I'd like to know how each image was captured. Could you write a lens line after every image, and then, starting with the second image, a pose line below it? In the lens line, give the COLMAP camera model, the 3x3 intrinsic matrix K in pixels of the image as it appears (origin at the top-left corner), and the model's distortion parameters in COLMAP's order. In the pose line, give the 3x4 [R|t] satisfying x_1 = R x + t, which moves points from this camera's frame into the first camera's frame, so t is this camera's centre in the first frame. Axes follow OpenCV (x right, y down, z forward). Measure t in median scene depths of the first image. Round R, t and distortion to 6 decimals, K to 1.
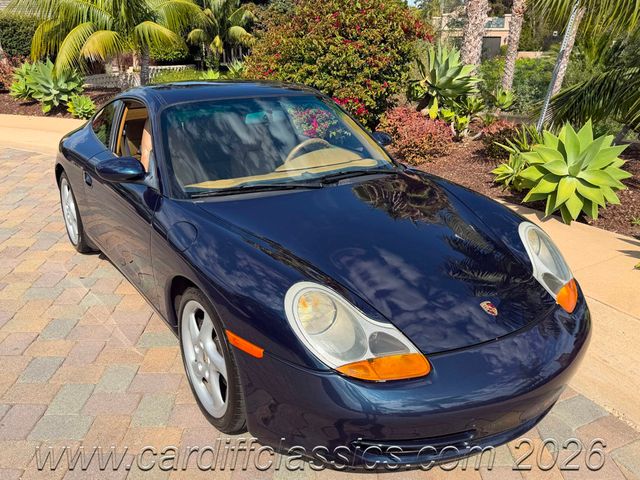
lens RADIAL K [[549.8, 0, 318.8], [0, 549.8, 239.9], [0, 0, 1]] dist [0.088337, -0.155584]
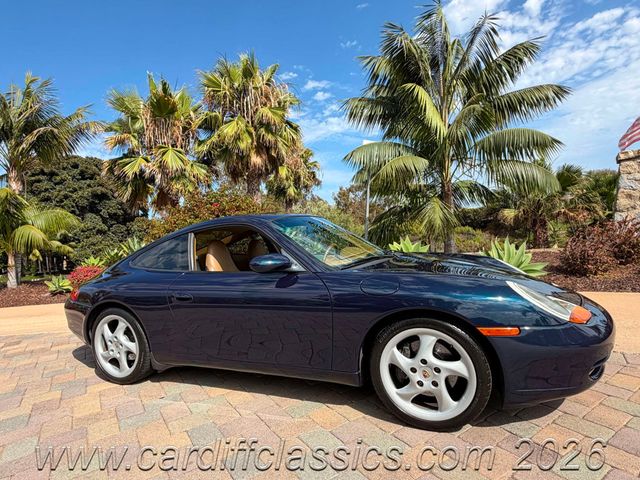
lens RADIAL K [[355.5, 0, 319.0], [0, 355.5, 242.3], [0, 0, 1]] dist [-0.000700, -0.000381]
pose [[0.841133, -0.091708, 0.532997, -0.274721], [0.266826, 0.927595, -0.261479, 0.027015], [-0.470425, 0.362156, 0.804701, 0.117393]]
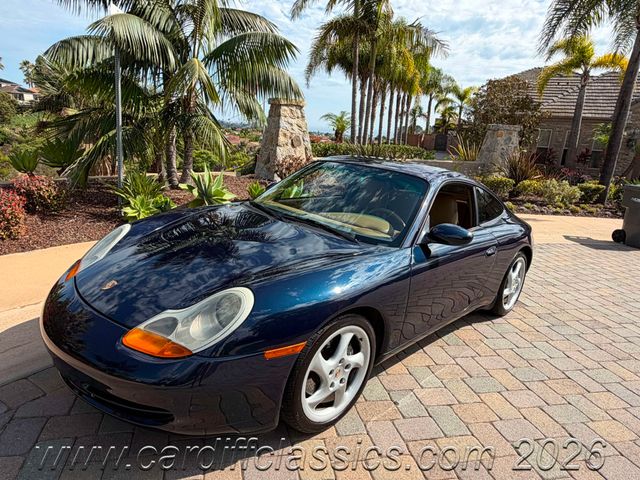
lens RADIAL K [[407.8, 0, 319.2], [0, 407.8, 237.3], [0, 0, 1]] dist [-0.004790, 0.002220]
pose [[-0.216680, -0.276655, 0.936222, -0.496473], [0.260707, 0.907779, 0.328588, -0.214696], [-0.940788, 0.315278, -0.124572, 0.601235]]
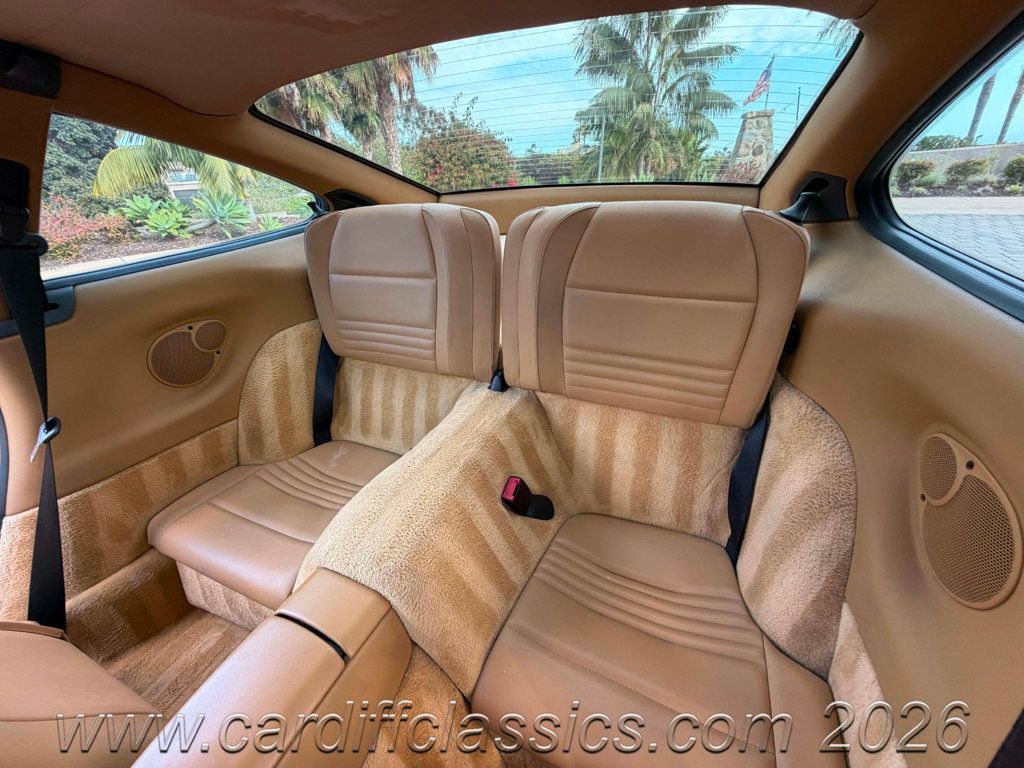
lens RADIAL K [[412.3, 0, 512.0], [0, 412.3, 384.0], [0, 0, 1]] dist [0.001132, 0.000132]
pose [[0.548563, -0.417752, 0.724266, -1.191517], [0.348306, 0.901670, 0.256269, -0.001533], [-0.760106, 0.111686, 0.640129, 0.200201]]
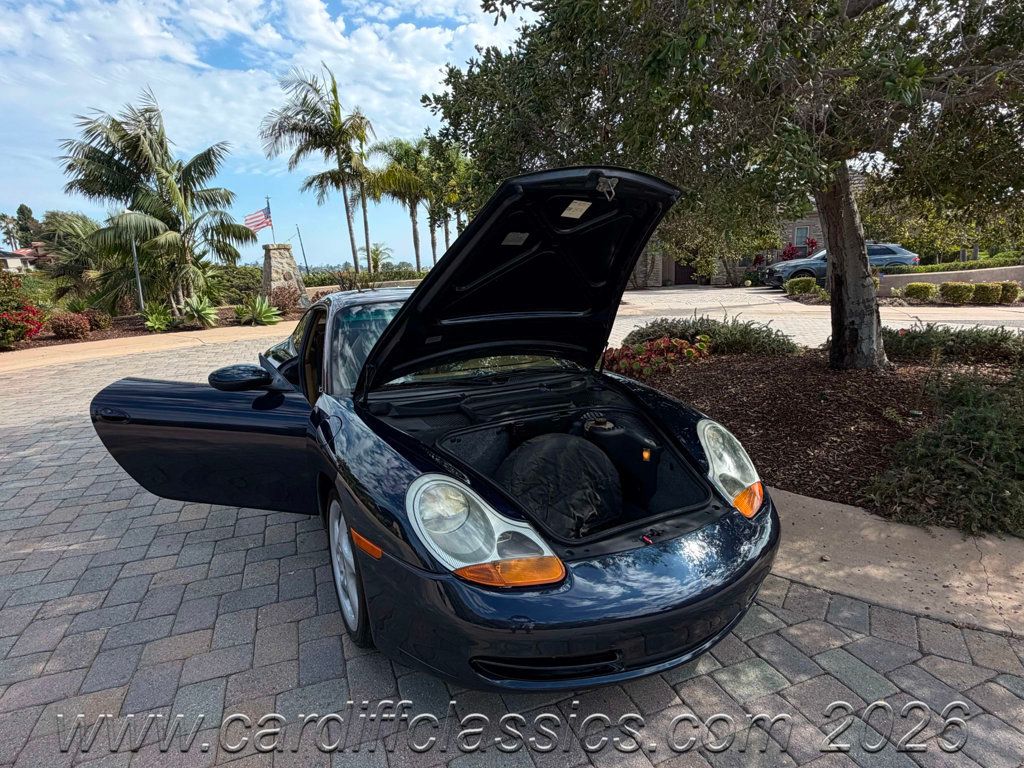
lens RADIAL K [[545.4, 0, 515.4], [0, 545.4, 382.1], [0, 0, 1]] dist [-0.002041, -0.000951]
pose [[-0.354697, -0.203590, 0.912547, -1.694943], [0.343868, 0.879194, 0.329807, -0.112822], [-0.869451, 0.430777, -0.241839, 0.312589]]
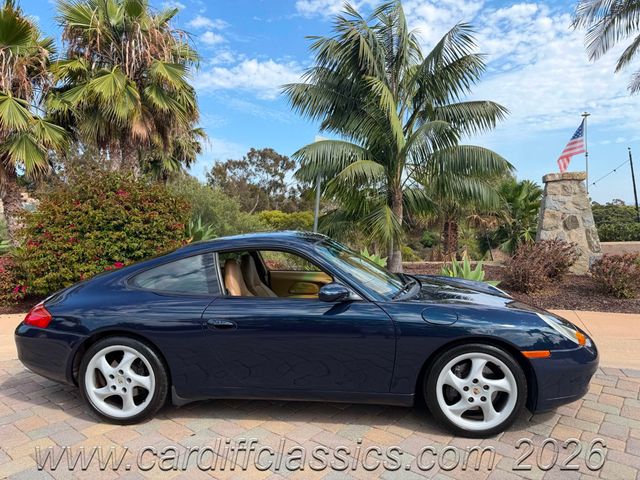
lens RADIAL K [[452.4, 0, 320.7], [0, 452.4, 241.0], [0, 0, 1]] dist [0.001701, -0.001213]
pose [[0.640944, -0.069066, 0.764474, -0.465751], [0.288812, 0.944455, -0.156817, -0.034103], [-0.711181, 0.321300, 0.625290, 0.134410]]
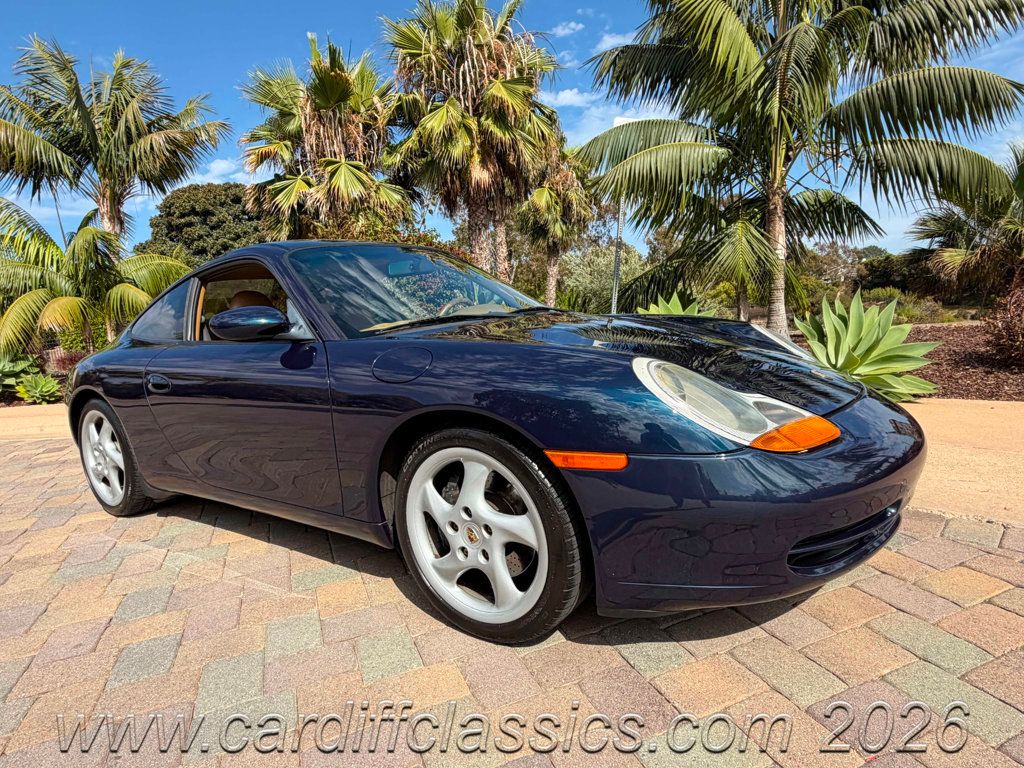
lens RADIAL K [[568.9, 0, 510.3], [0, 568.9, 387.6], [0, 0, 1]] dist [-0.000700, -0.000381]
pose [[0.928885, -0.134472, 0.345095, -0.125176], [0.209985, 0.958743, -0.191622, 0.061804], [-0.305090, 0.250459, 0.918798, 0.108689]]
